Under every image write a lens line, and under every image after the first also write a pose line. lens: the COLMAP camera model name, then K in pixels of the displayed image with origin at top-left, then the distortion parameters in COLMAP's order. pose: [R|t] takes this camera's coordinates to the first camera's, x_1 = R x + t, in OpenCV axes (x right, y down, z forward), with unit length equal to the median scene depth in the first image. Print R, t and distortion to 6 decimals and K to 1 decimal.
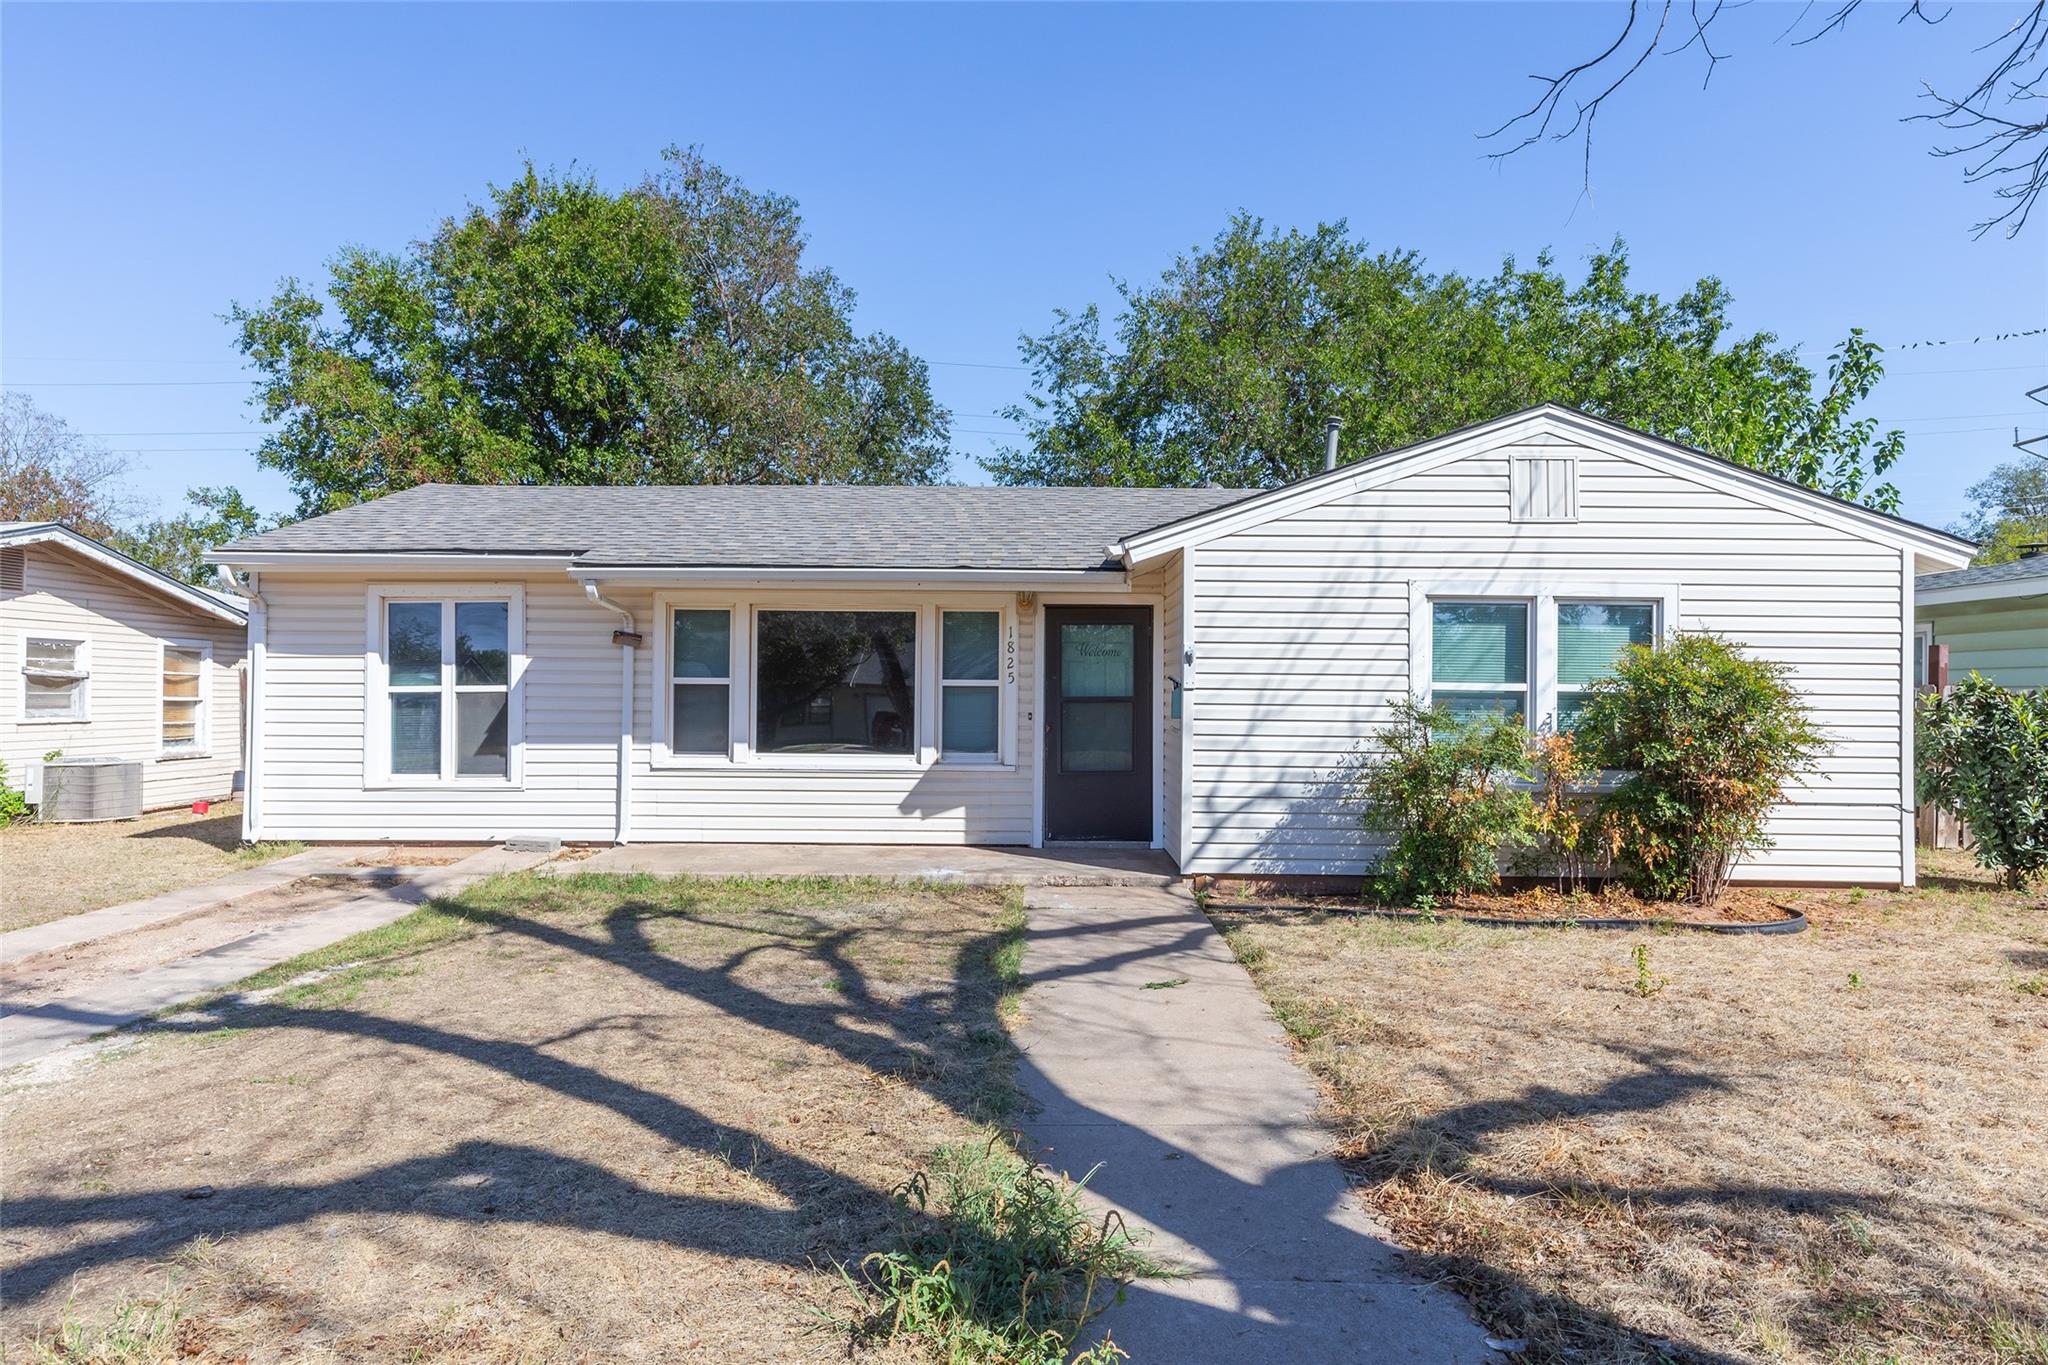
lens RADIAL K [[1221.9, 0, 1020.4], [0, 1221.9, 682.3], [0, 0, 1]] dist [0.009251, 0.001558]
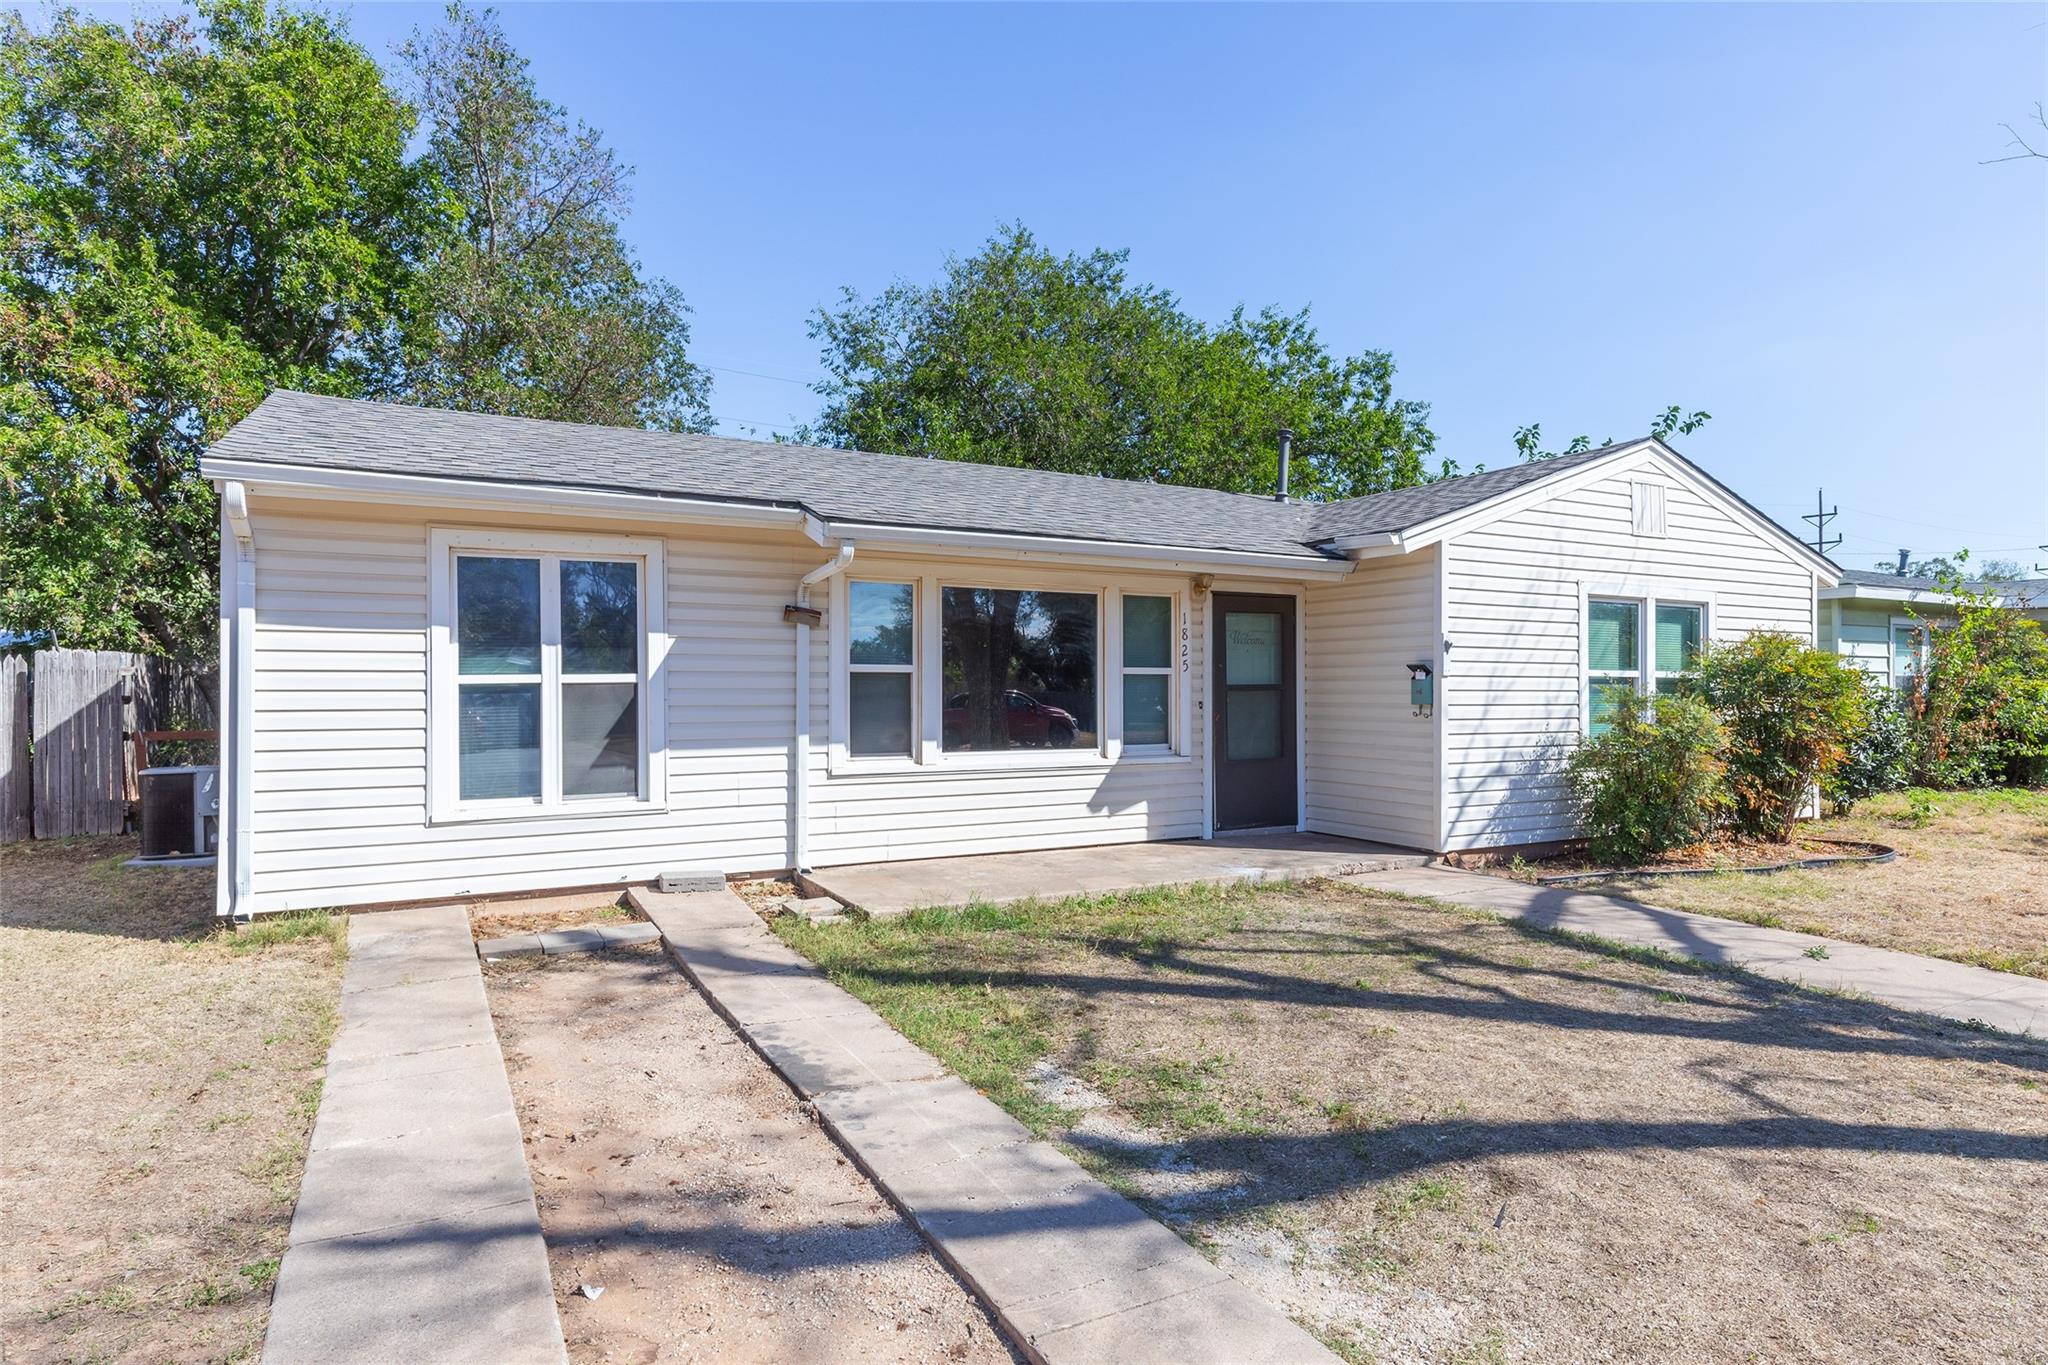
lens RADIAL K [[1130.3, 0, 1027.7], [0, 1130.3, 685.4], [0, 0, 1]] dist [0.010417, -0.002130]
pose [[0.871479, -0.005421, 0.490403, -0.555896], [0.001173, 0.999959, 0.008969, 0.003718], [-0.490432, -0.007241, 0.871450, 0.279902]]
